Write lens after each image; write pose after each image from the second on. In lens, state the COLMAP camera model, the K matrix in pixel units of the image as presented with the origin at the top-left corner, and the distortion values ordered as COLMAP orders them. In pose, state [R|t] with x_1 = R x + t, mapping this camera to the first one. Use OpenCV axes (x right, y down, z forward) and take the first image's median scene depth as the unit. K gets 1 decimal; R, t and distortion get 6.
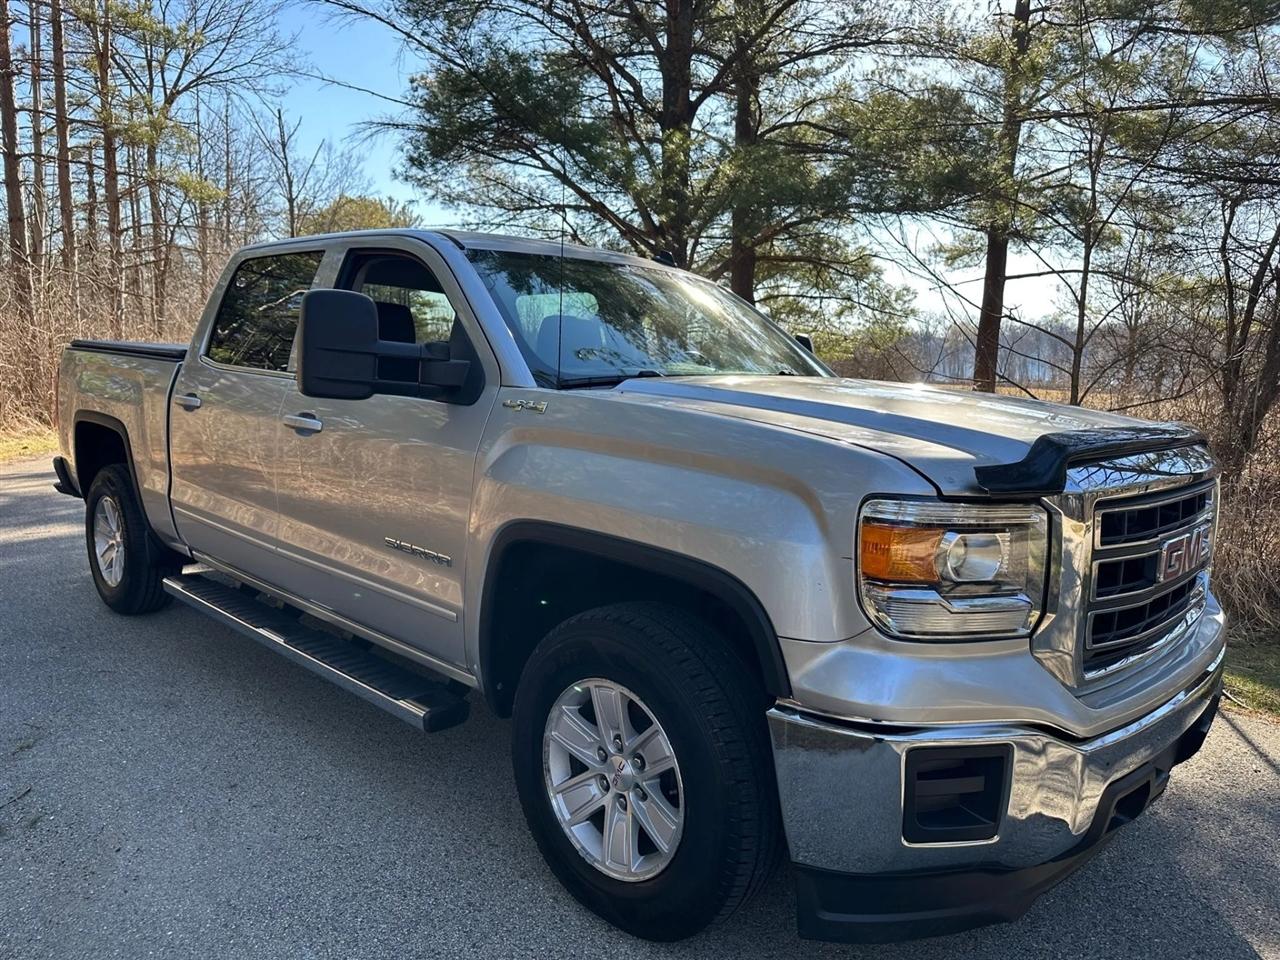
lens RADIAL K [[892.9, 0, 637.0], [0, 892.9, 478.6], [0, 0, 1]] dist [0.035921, -0.034491]
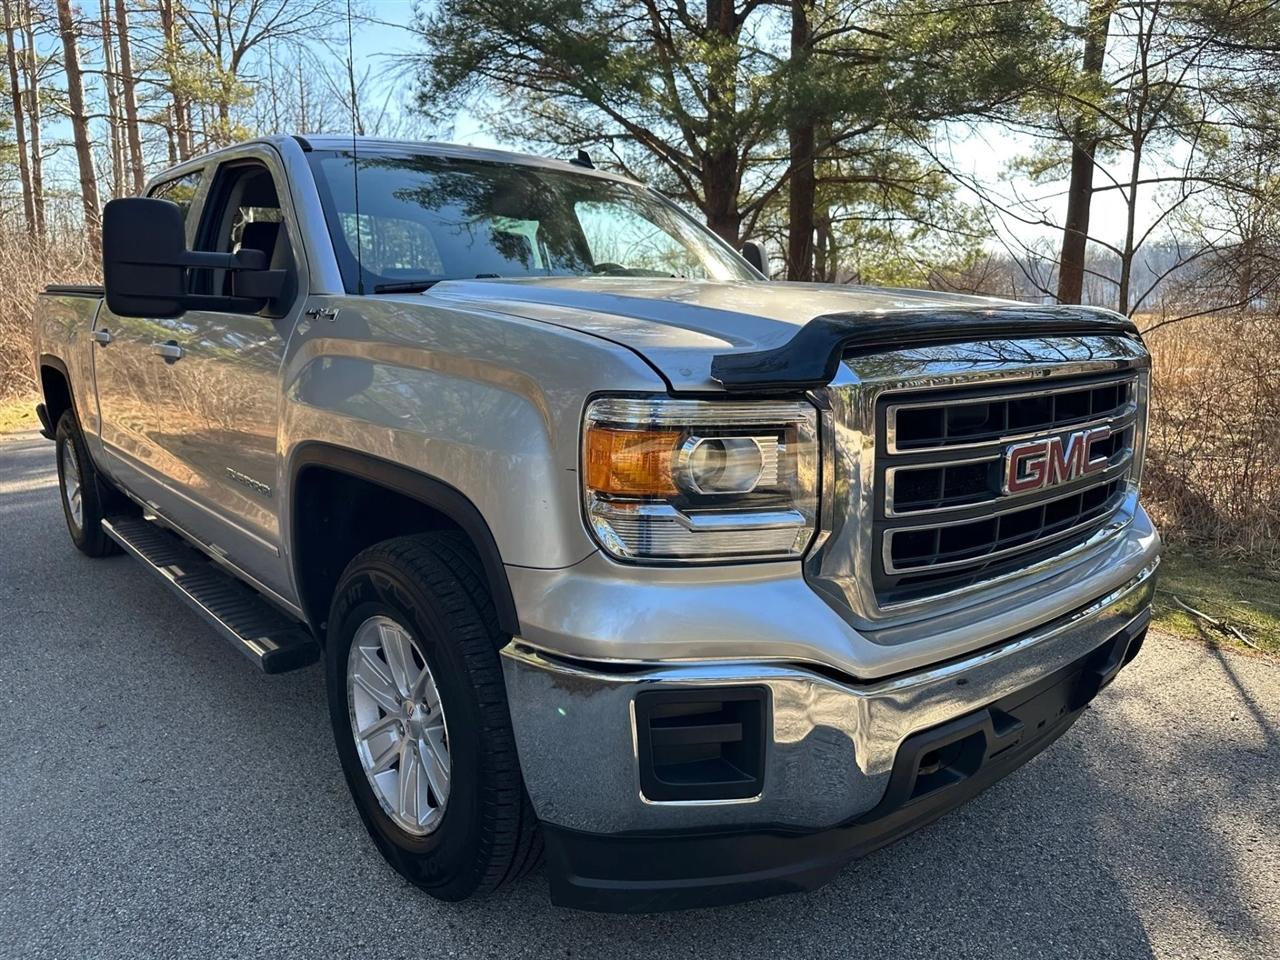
lens RADIAL K [[905.5, 0, 637.9], [0, 905.5, 471.4], [0, 0, 1]] dist [0.005832, -0.005933]
pose [[0.994907, -0.019337, -0.098928, 0.208505], [0.024709, 0.998269, 0.053374, 0.025564], [0.097724, -0.055547, 0.993662, 0.088729]]
